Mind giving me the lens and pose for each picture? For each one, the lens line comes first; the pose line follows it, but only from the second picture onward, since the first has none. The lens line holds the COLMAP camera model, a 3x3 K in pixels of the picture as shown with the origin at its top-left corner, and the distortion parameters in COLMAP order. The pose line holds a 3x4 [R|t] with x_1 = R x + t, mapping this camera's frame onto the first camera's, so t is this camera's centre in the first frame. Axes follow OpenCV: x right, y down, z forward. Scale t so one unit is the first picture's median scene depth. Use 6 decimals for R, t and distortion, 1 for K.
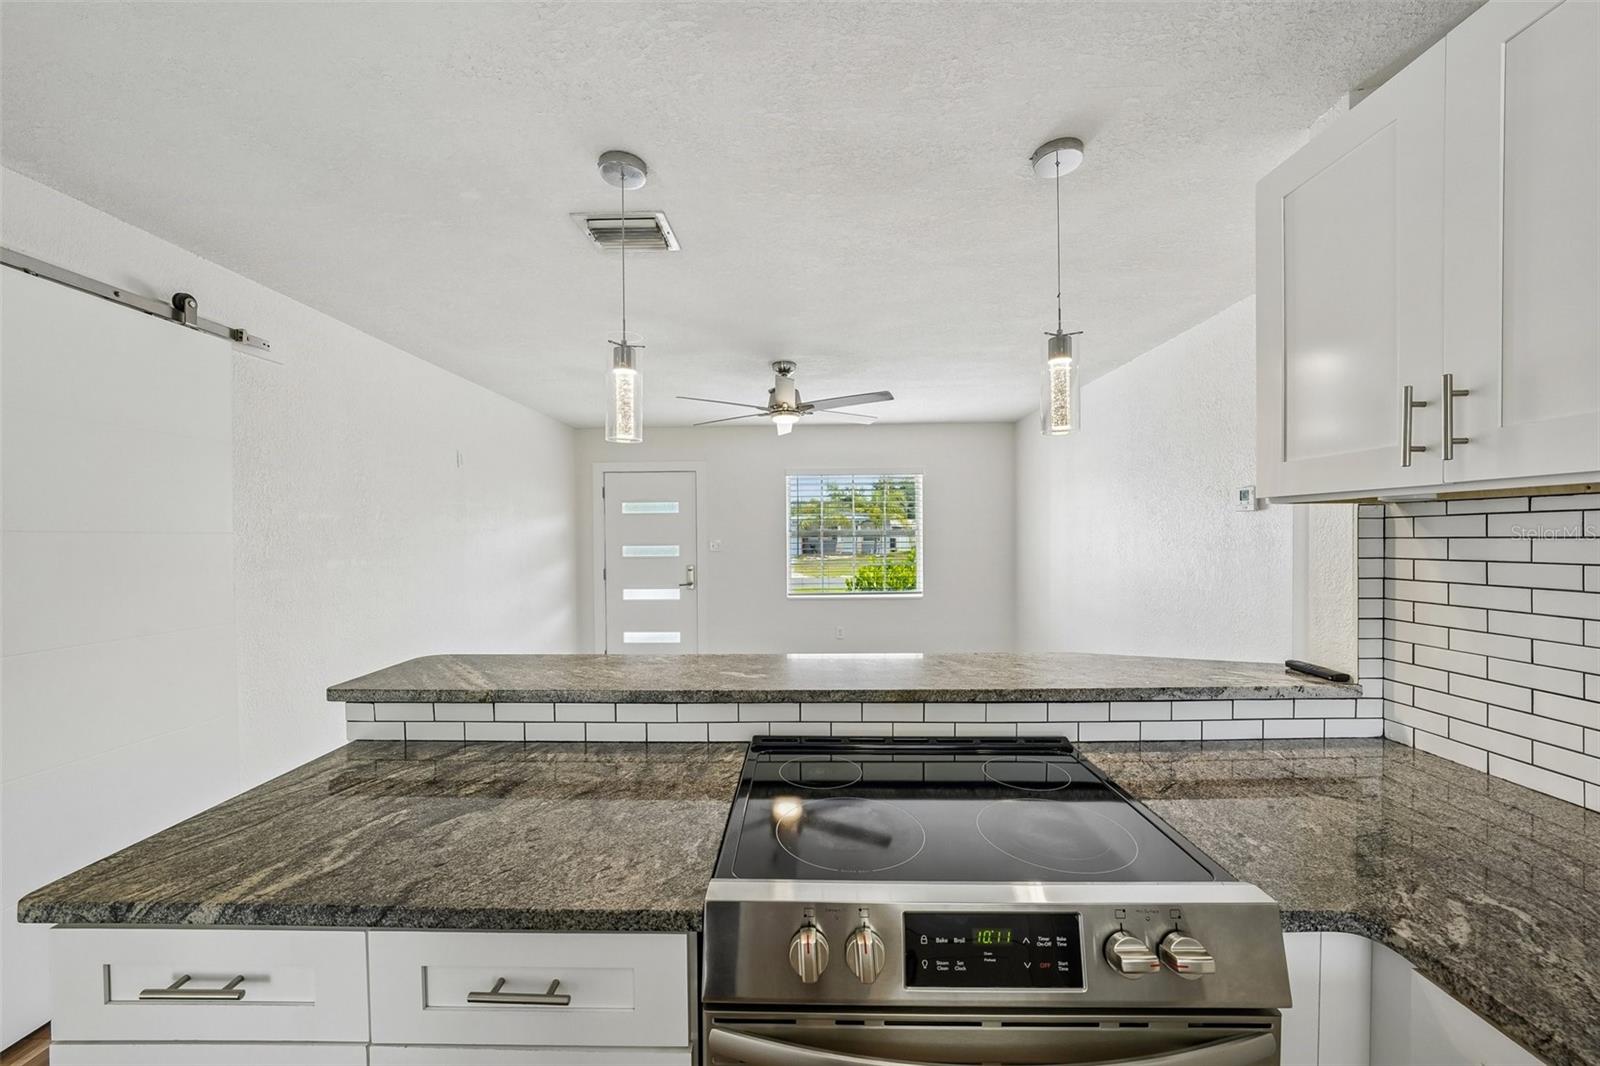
lens RADIAL K [[593.1, 0, 793.6], [0, 593.1, 541.6], [0, 0, 1]] dist [-0.016074, 0.000635]
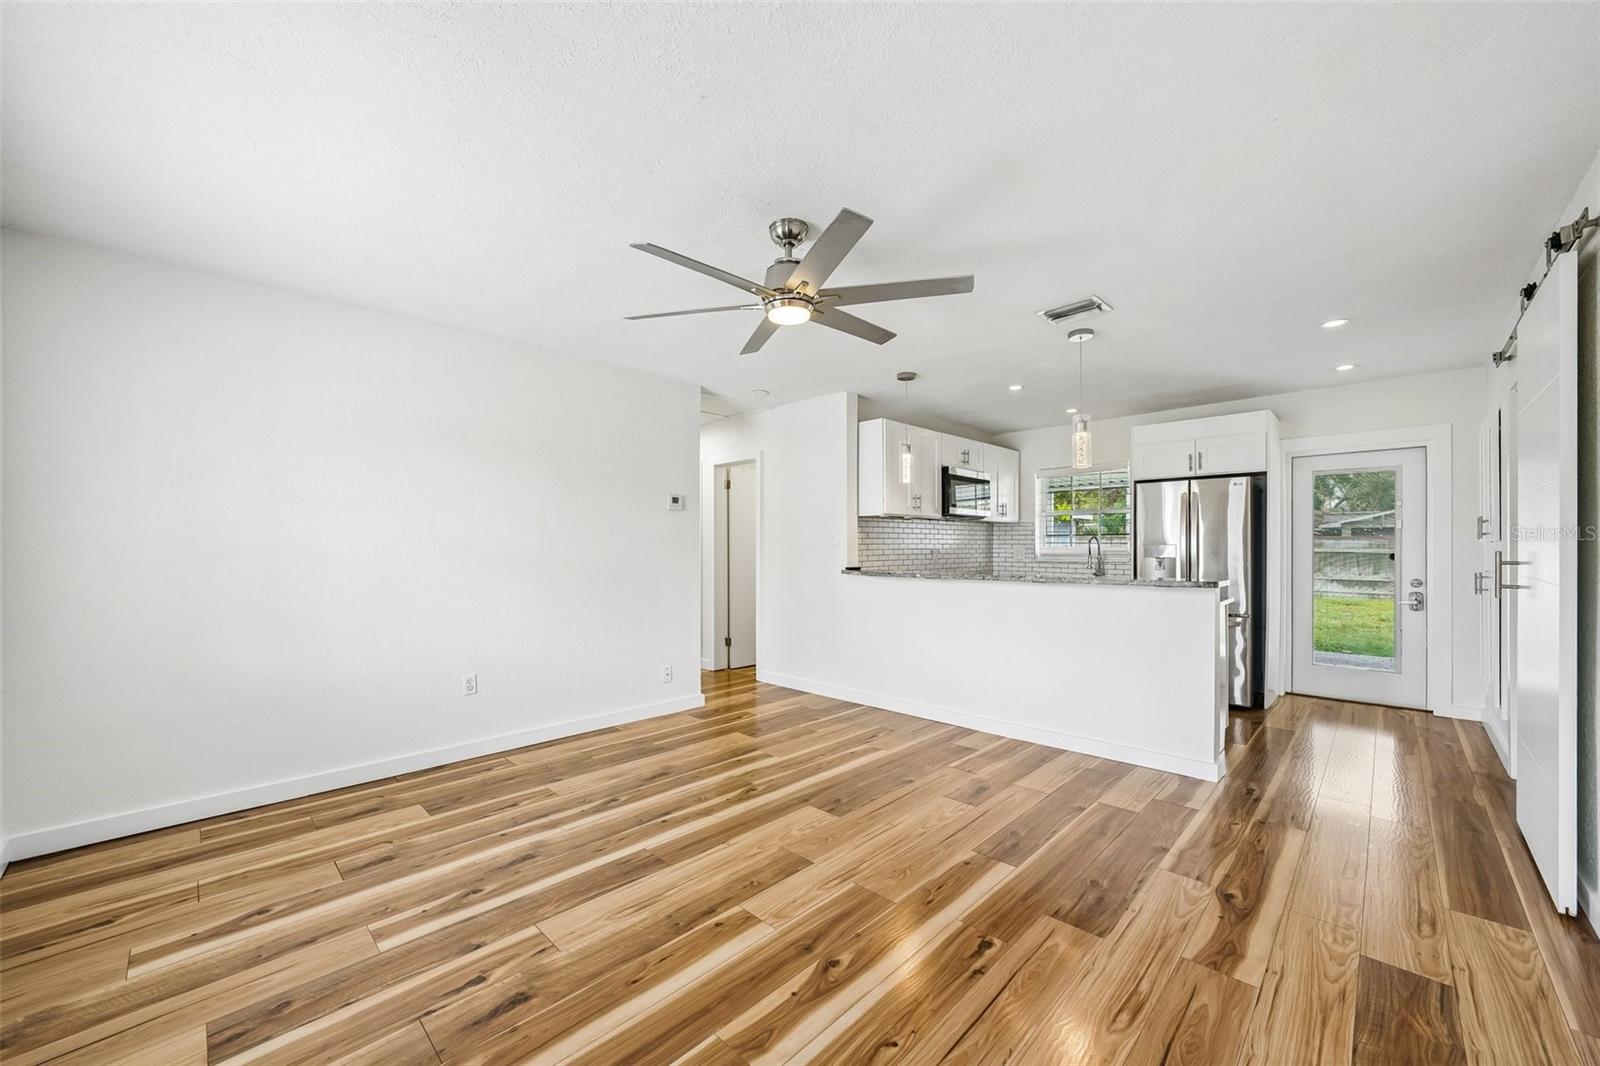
lens RADIAL K [[613.2, 0, 795.6], [0, 613.2, 546.5], [0, 0, 1]] dist [-0.013452, 0.000558]
pose [[-0.729266, 0.012136, 0.684123, -1.169881], [0.017602, 0.999845, 0.001027, 0.098157], [-0.684004, 0.012791, -0.729366, 3.737500]]
